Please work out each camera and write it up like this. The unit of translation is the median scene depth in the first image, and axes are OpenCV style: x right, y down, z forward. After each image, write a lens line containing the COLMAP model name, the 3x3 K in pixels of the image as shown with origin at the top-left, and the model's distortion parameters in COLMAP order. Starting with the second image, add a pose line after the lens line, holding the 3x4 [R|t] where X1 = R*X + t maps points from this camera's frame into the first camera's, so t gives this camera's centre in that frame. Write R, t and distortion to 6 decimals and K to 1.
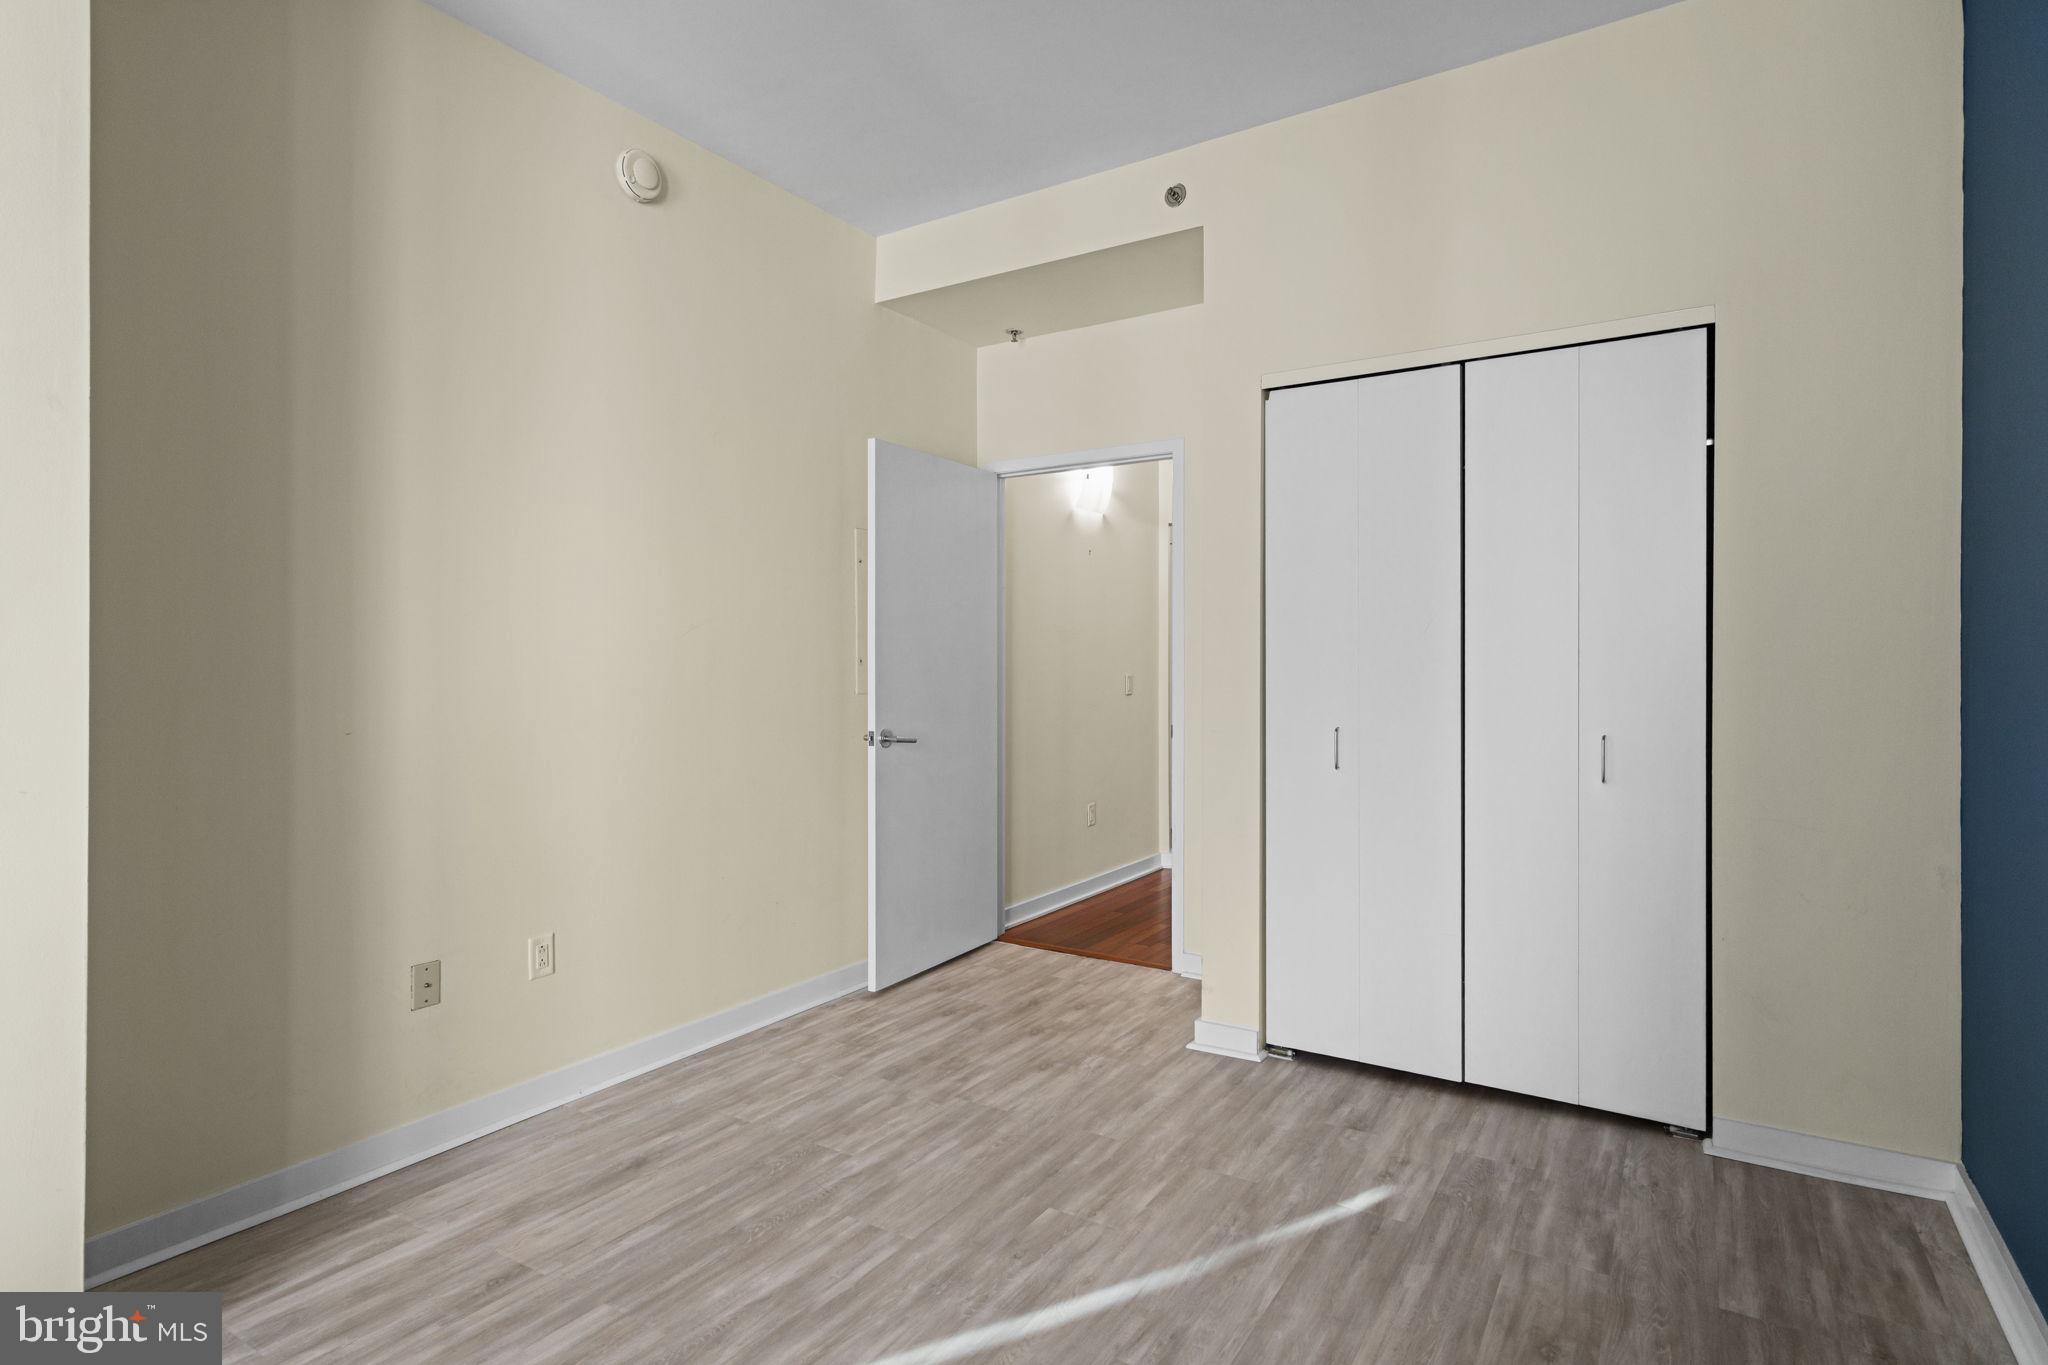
lens RADIAL K [[1059.8, 0, 1022.6], [0, 1059.8, 673.4], [0, 0, 1]] dist [-0.004894, -0.000154]
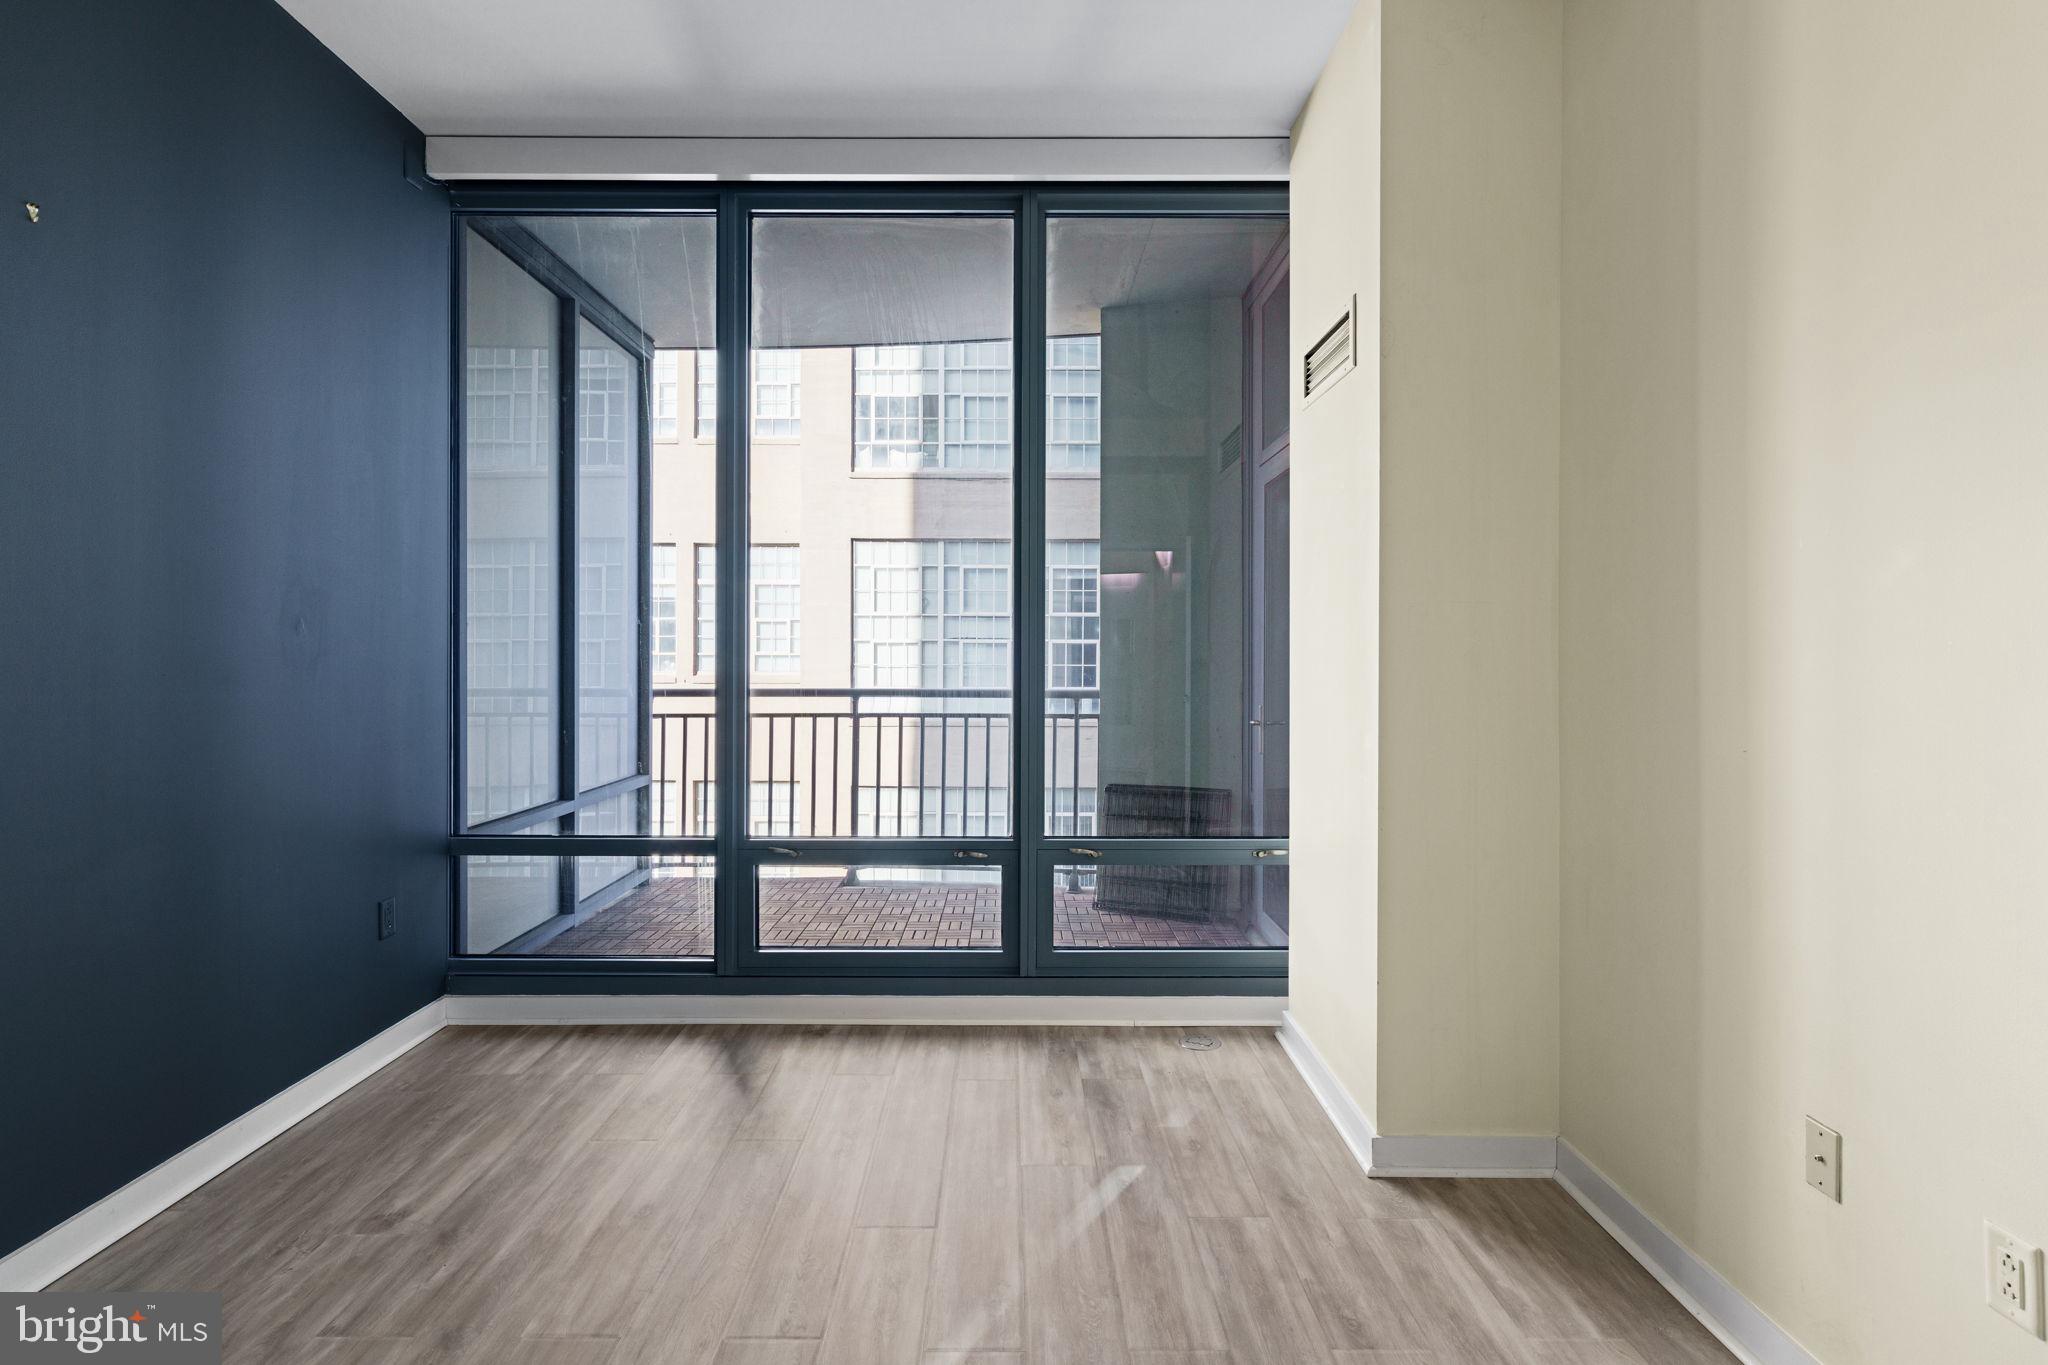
lens RADIAL K [[1059.8, 0, 1024.4], [0, 1059.8, 677.0], [0, 0, 1]] dist [-0.004894, -0.000154]
pose [[-0.854565, 0.004975, -0.519321, 0.215780], [-0.004878, 0.999833, 0.017606, -0.006382], [0.519322, 0.017578, -0.854398, 1.561062]]
